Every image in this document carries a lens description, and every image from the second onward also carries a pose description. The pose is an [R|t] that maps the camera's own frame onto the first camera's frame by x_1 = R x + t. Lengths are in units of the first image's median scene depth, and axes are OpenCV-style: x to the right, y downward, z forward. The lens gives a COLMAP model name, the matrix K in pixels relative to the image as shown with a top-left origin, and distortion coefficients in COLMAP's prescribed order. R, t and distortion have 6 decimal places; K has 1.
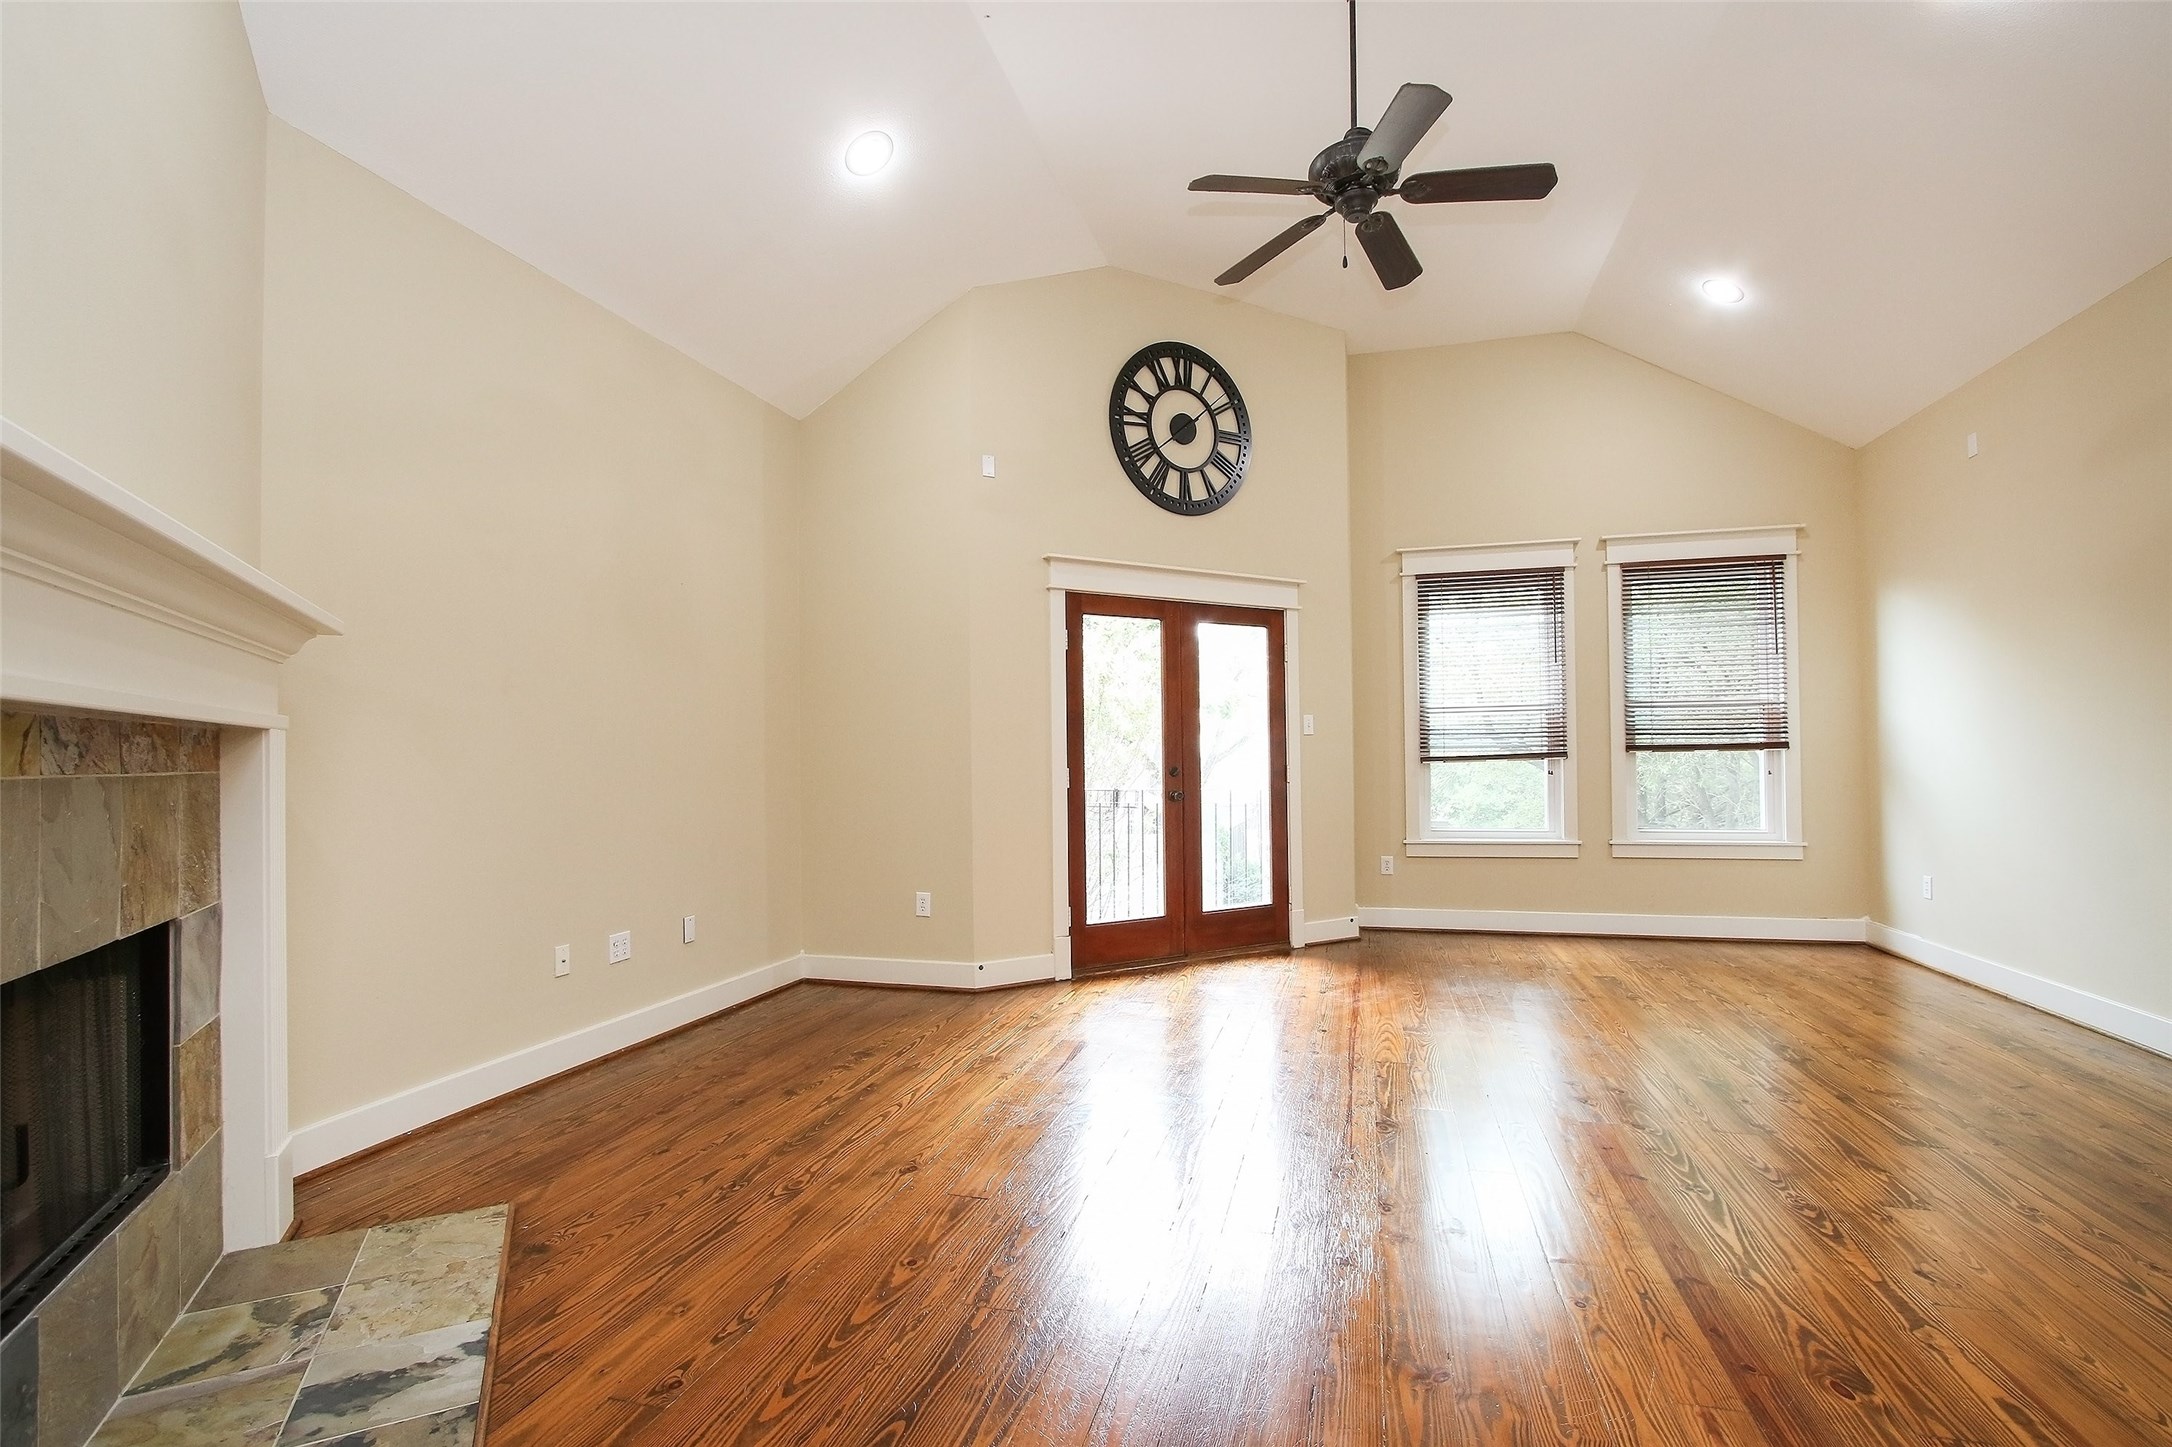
lens RADIAL K [[1001.5, 0, 1092.5], [0, 1001.5, 740.0], [0, 0, 1]] dist [-0.024899, 0.005206]
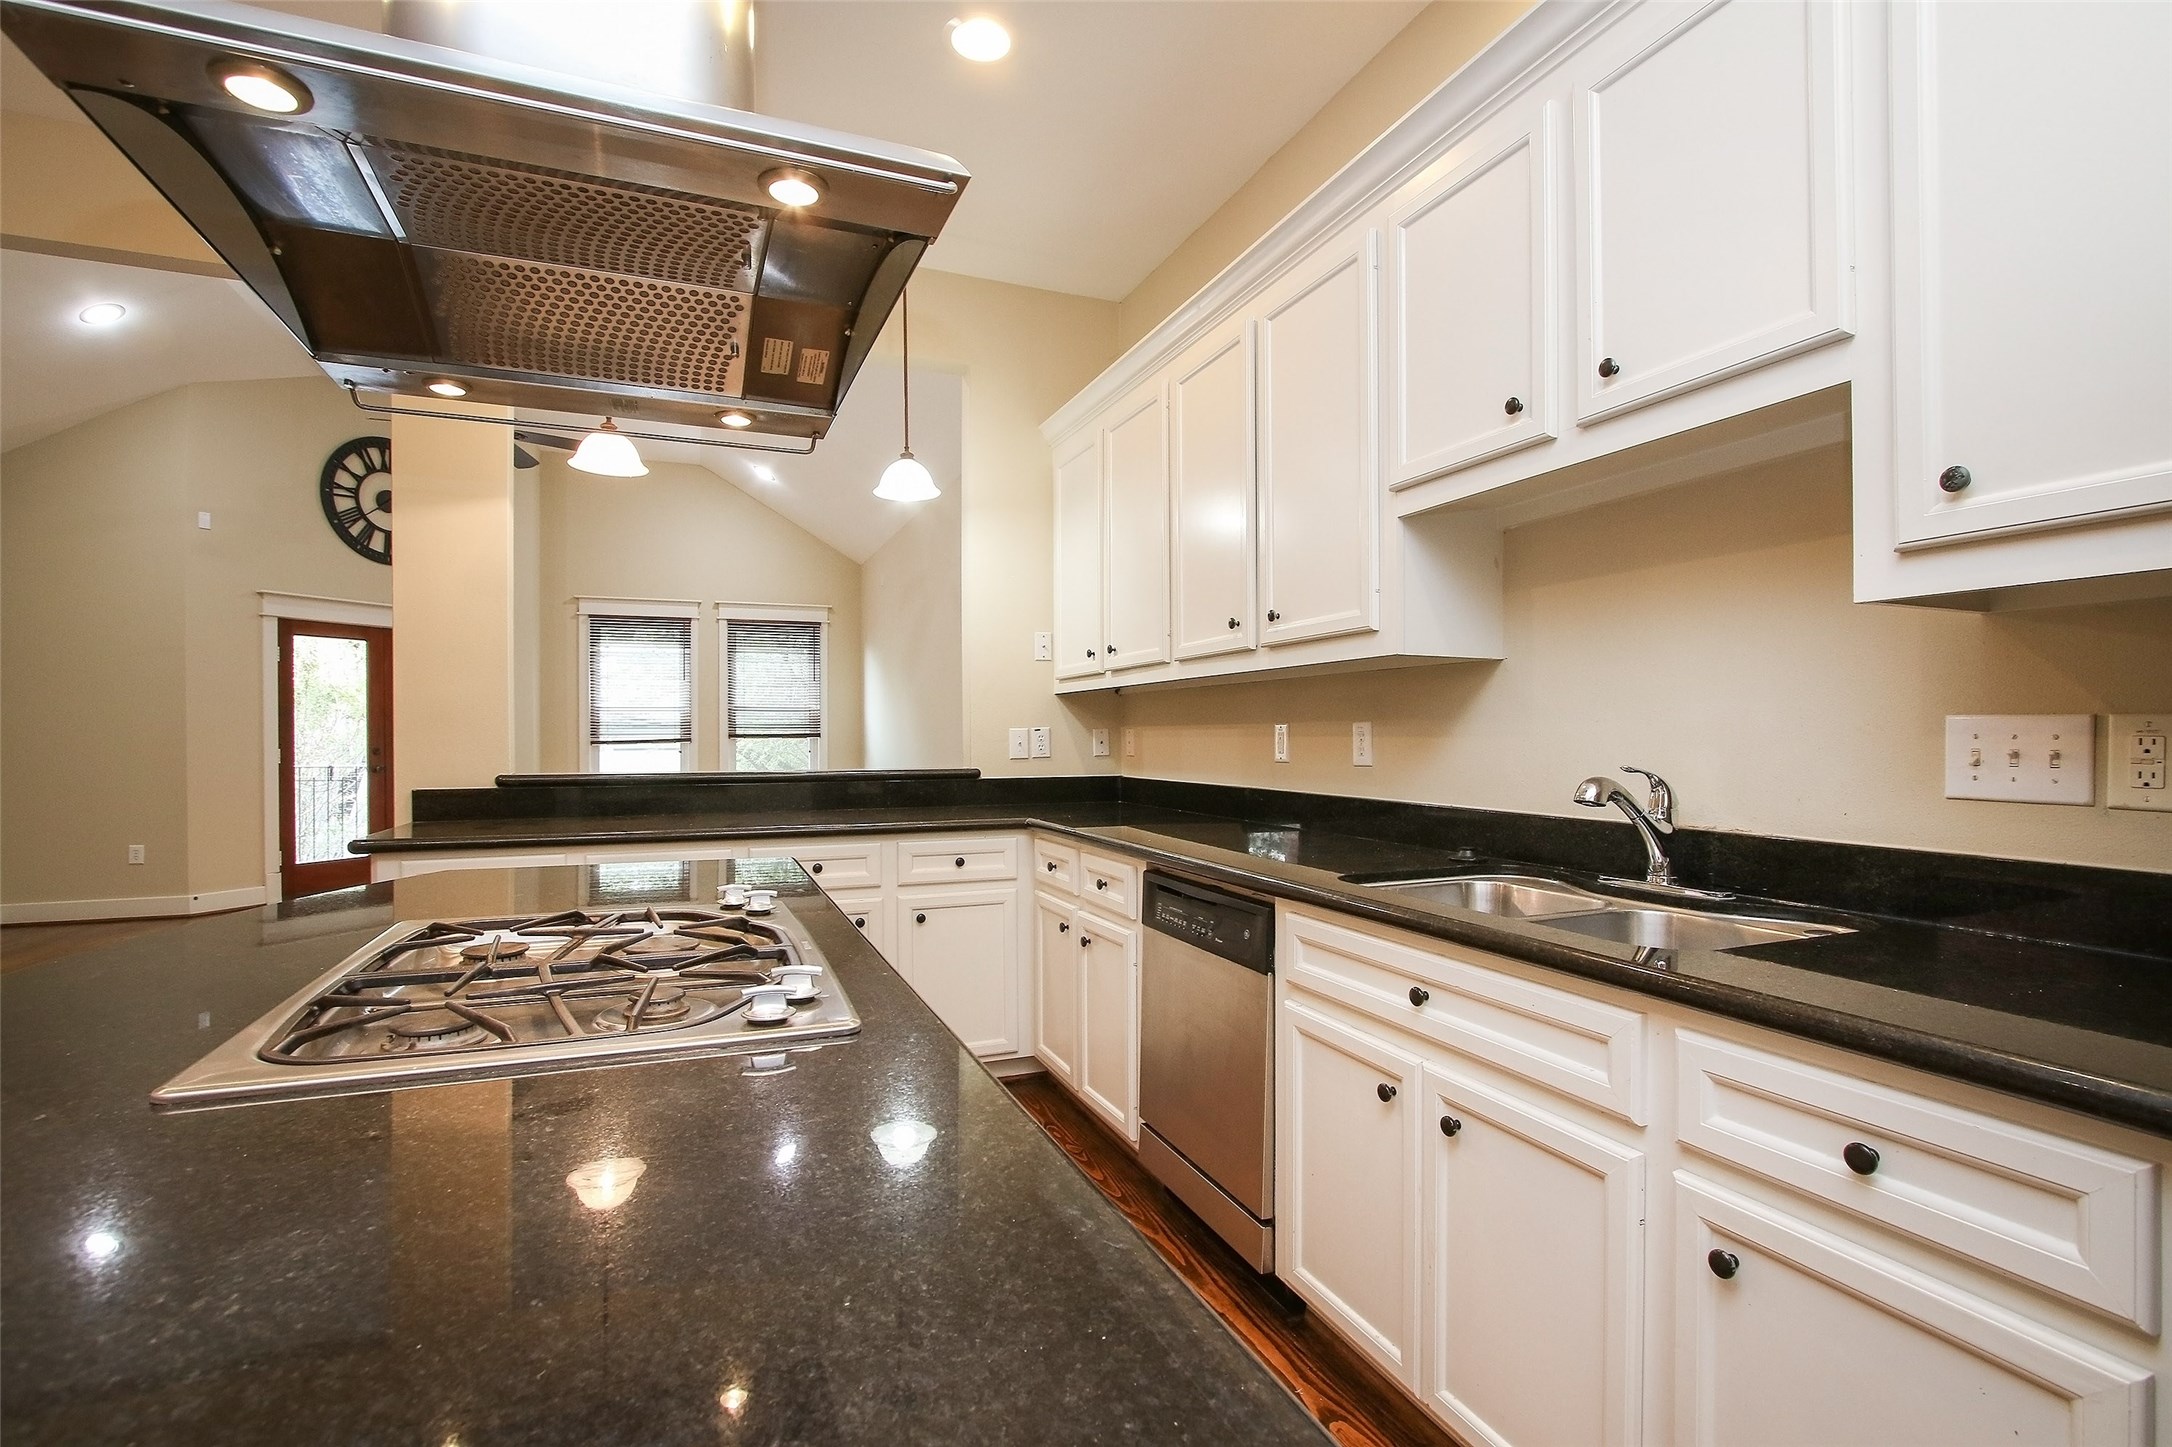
lens RADIAL K [[1001.5, 0, 1093.4], [0, 1001.5, 739.9], [0, 0, 1]] dist [-0.024899, 0.005206]
pose [[0.795925, 0.002881, 0.605389, 0.041808], [-0.011732, 0.999874, 0.010667, -0.010868], [-0.605282, -0.015592, 0.795858, -0.693949]]
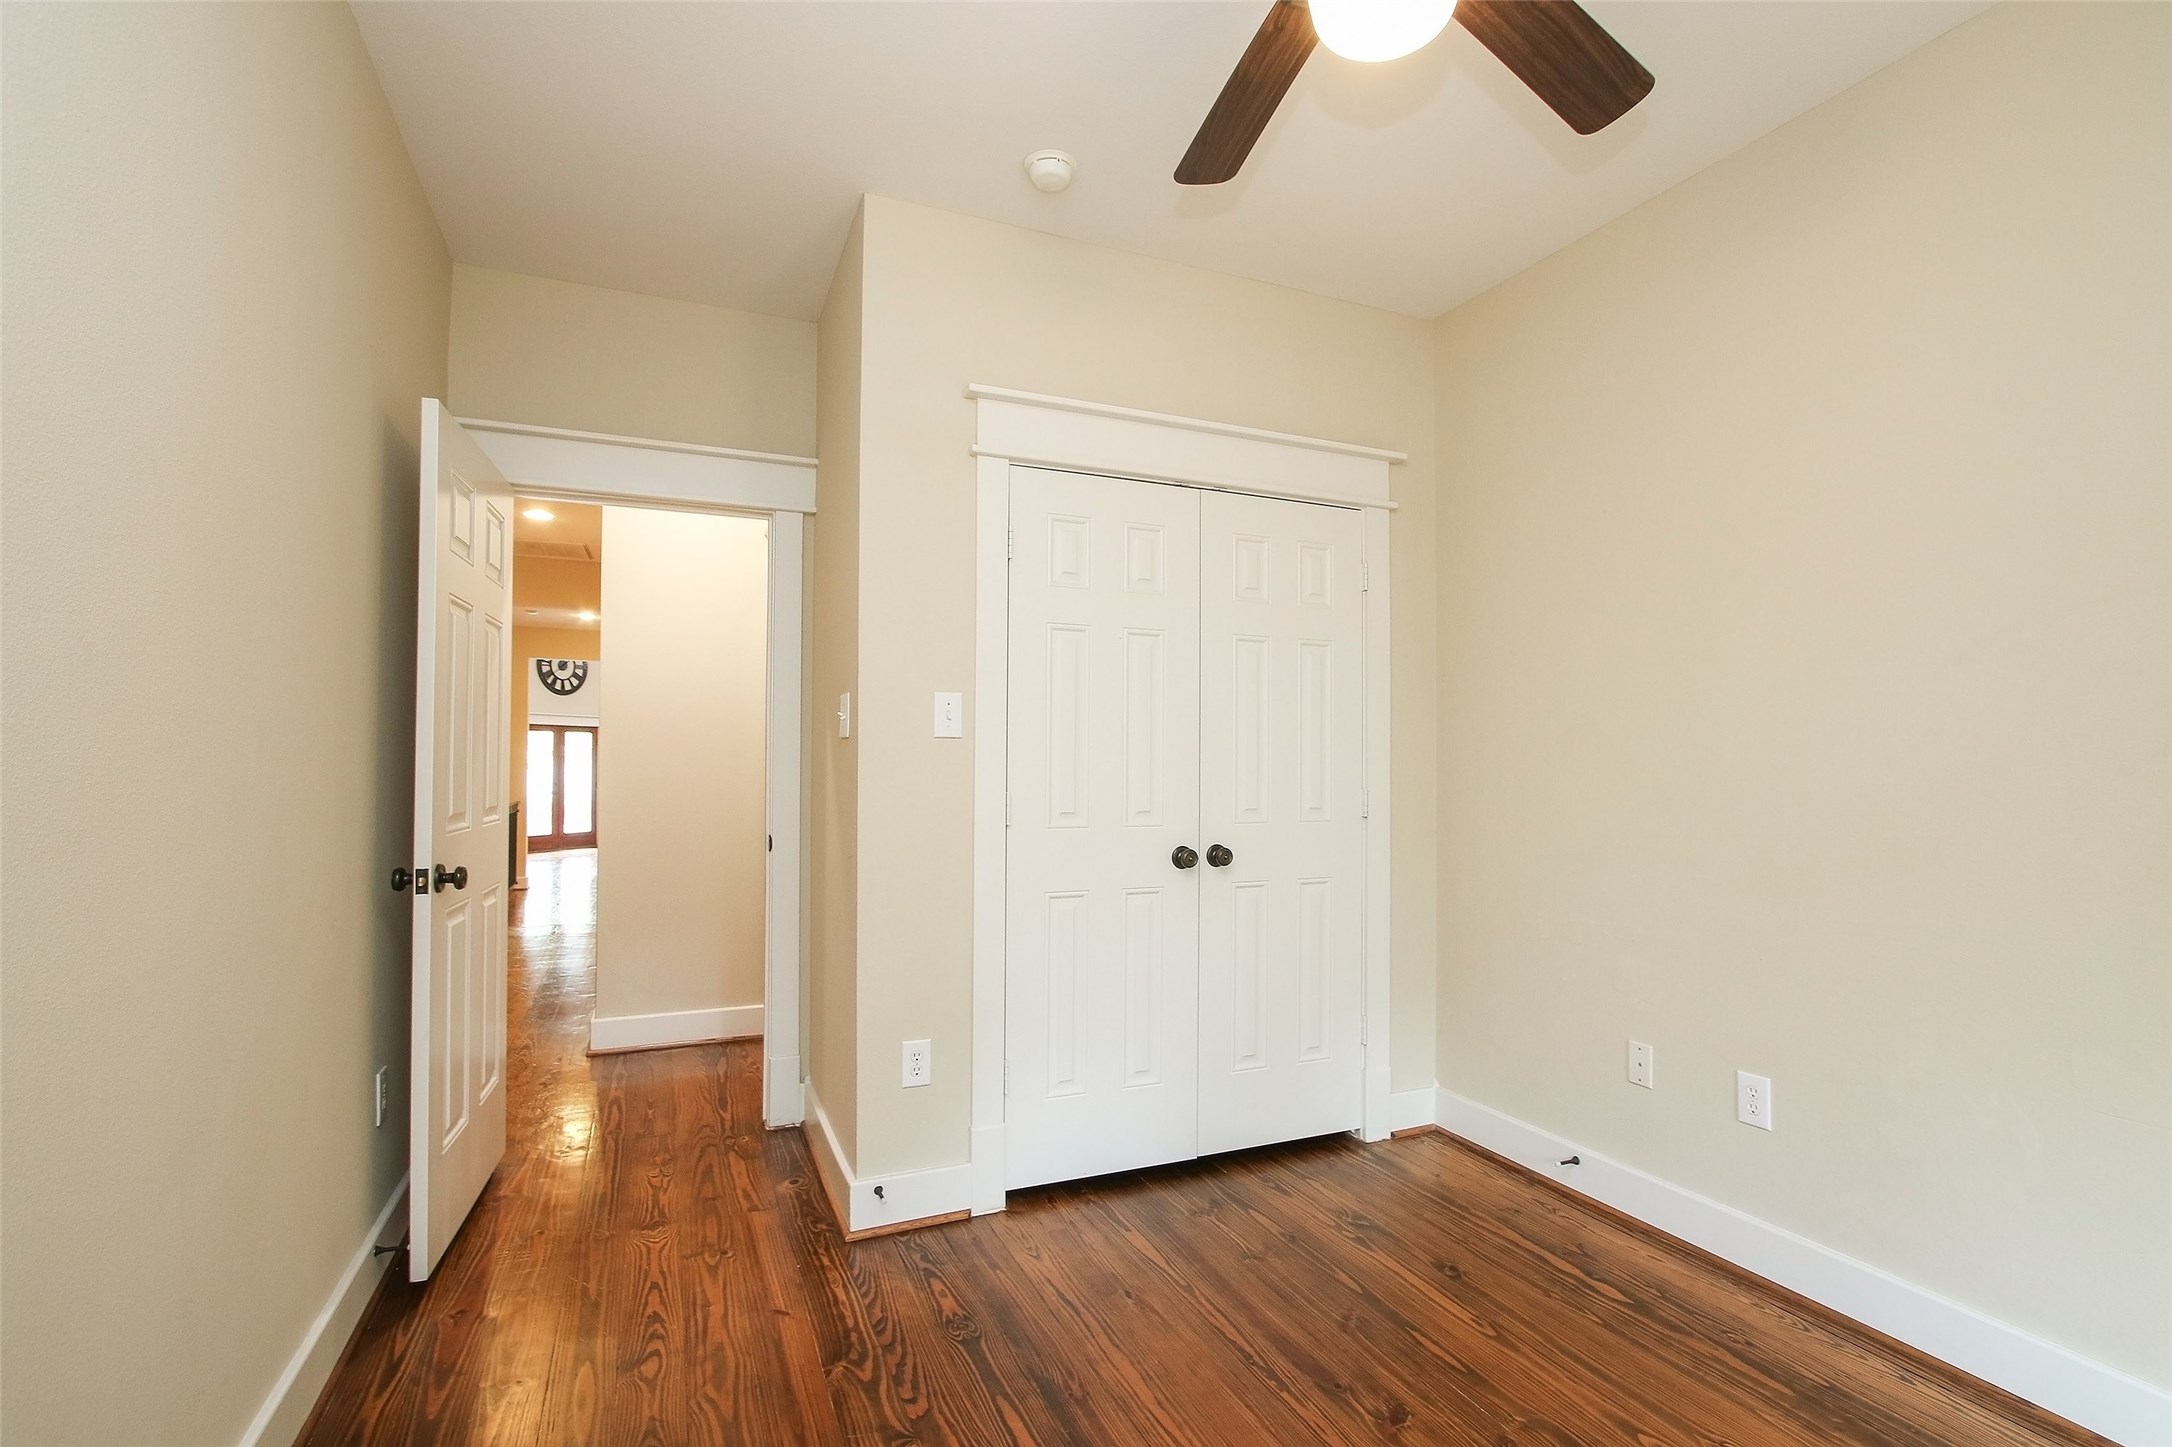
lens RADIAL K [[1001.5, 0, 1081.0], [0, 1001.5, 734.2], [0, 0, 1]] dist [-0.024899, 0.005206]
pose [[0.799281, 0.031191, 0.600148, -0.451679], [-0.013140, 0.999321, -0.034437, -0.032874], [-0.600814, 0.019639, 0.799148, -2.295415]]
